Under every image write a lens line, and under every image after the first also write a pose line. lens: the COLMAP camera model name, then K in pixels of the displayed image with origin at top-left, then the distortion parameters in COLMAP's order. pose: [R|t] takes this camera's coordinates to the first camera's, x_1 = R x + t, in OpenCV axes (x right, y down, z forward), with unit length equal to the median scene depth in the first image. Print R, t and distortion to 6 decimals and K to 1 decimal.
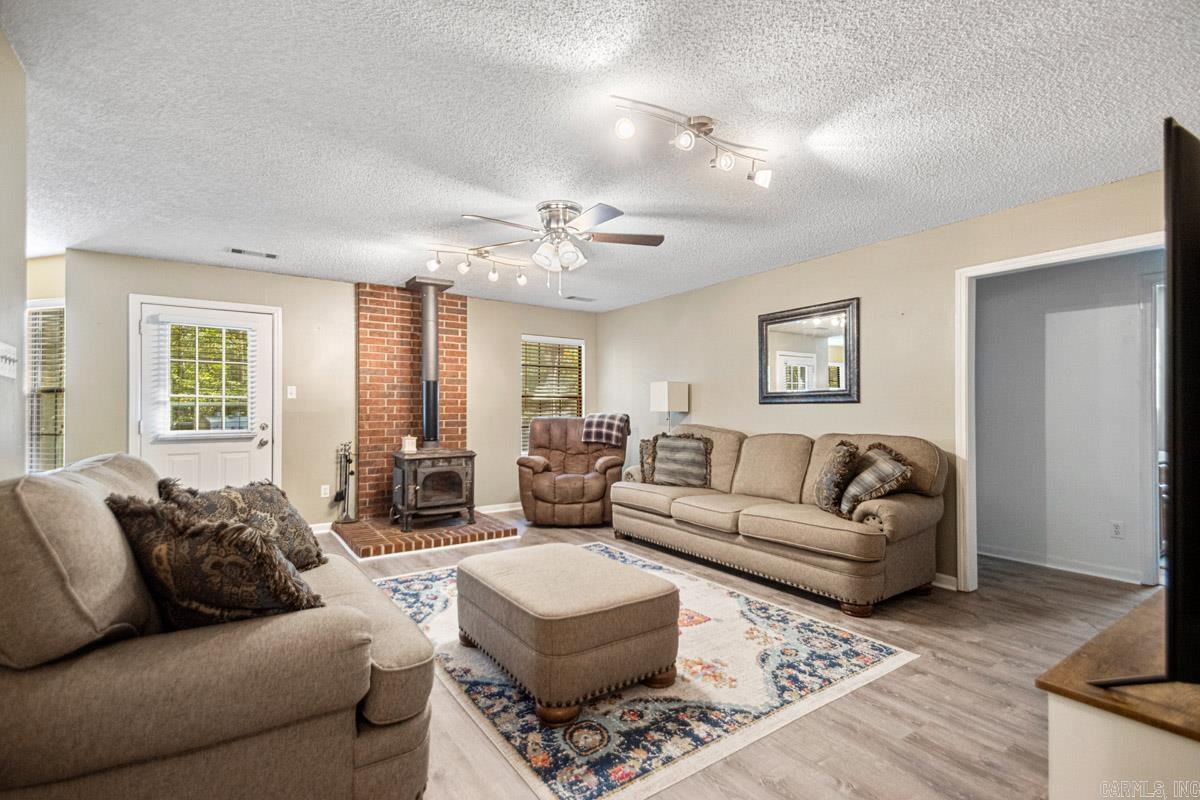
lens RADIAL K [[550.9, 0, 600.0], [0, 550.9, 400.0], [0, 0, 1]] dist [0.032083, -0.021121]
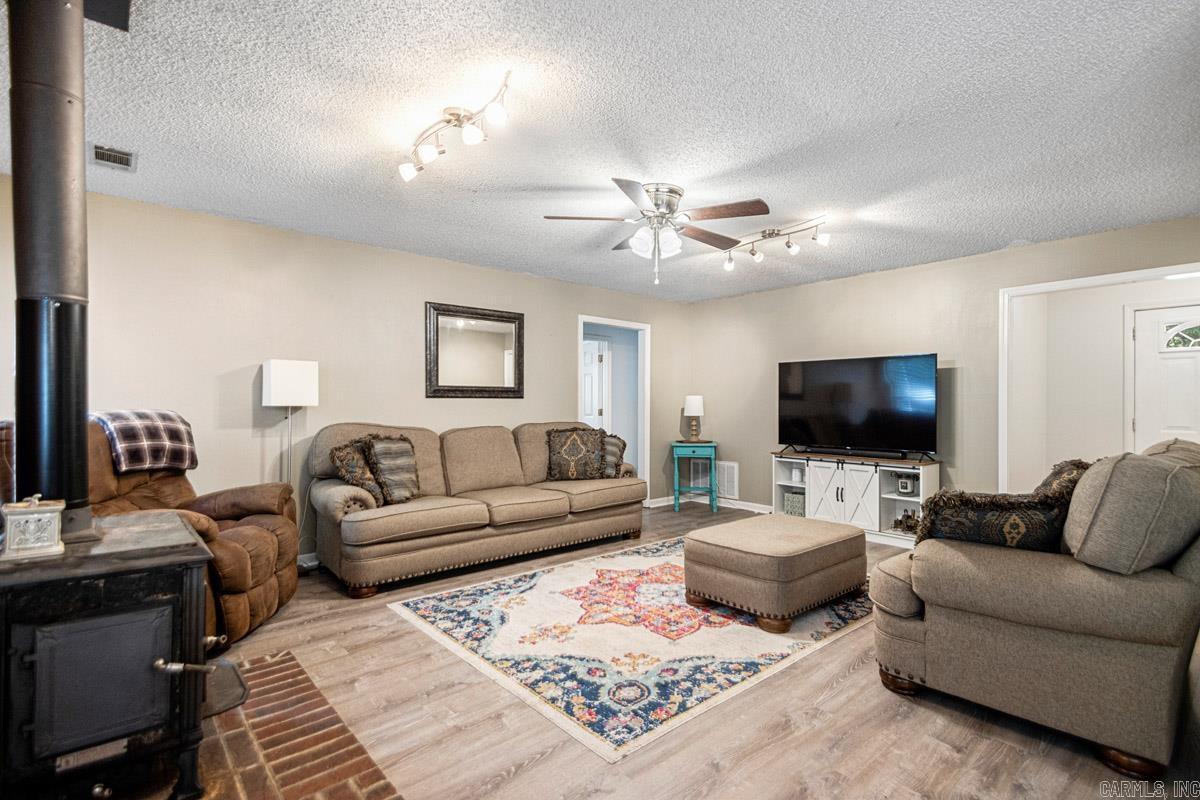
lens RADIAL K [[568.6, 0, 613.0], [0, 568.6, 400.6], [0, 0, 1]] dist [0.020118, -0.000791]
pose [[-0.123442, 0.007091, 0.992326, -0.761121], [-0.019018, 0.999774, -0.009510, 0.017231], [-0.992170, -0.020046, -0.123279, 0.879006]]
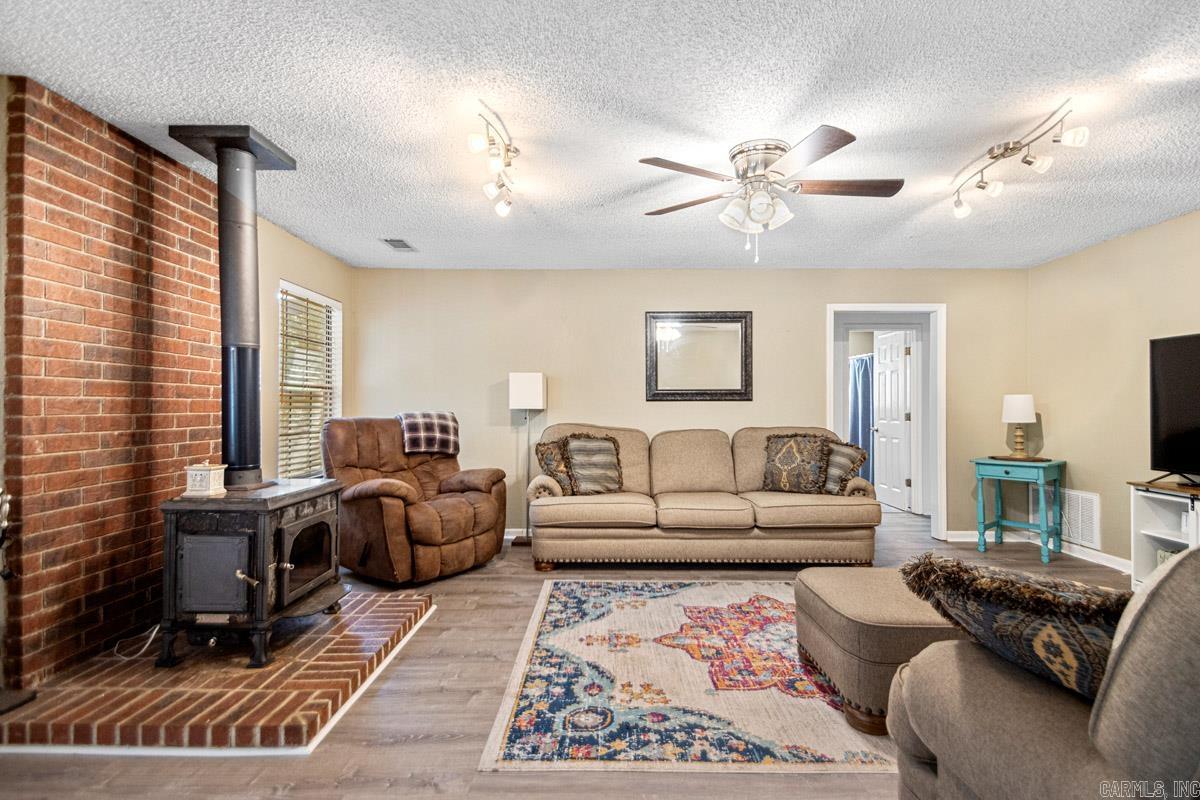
lens RADIAL K [[558.5, 0, 606.7], [0, 558.5, 402.4], [0, 0, 1]] dist [0.037594, -0.021146]
pose [[0.569603, 0.006669, 0.821893, -0.633070], [-0.014728, 0.999889, 0.002094, 0.009714], [-0.821788, -0.013297, 0.569638, 0.527580]]
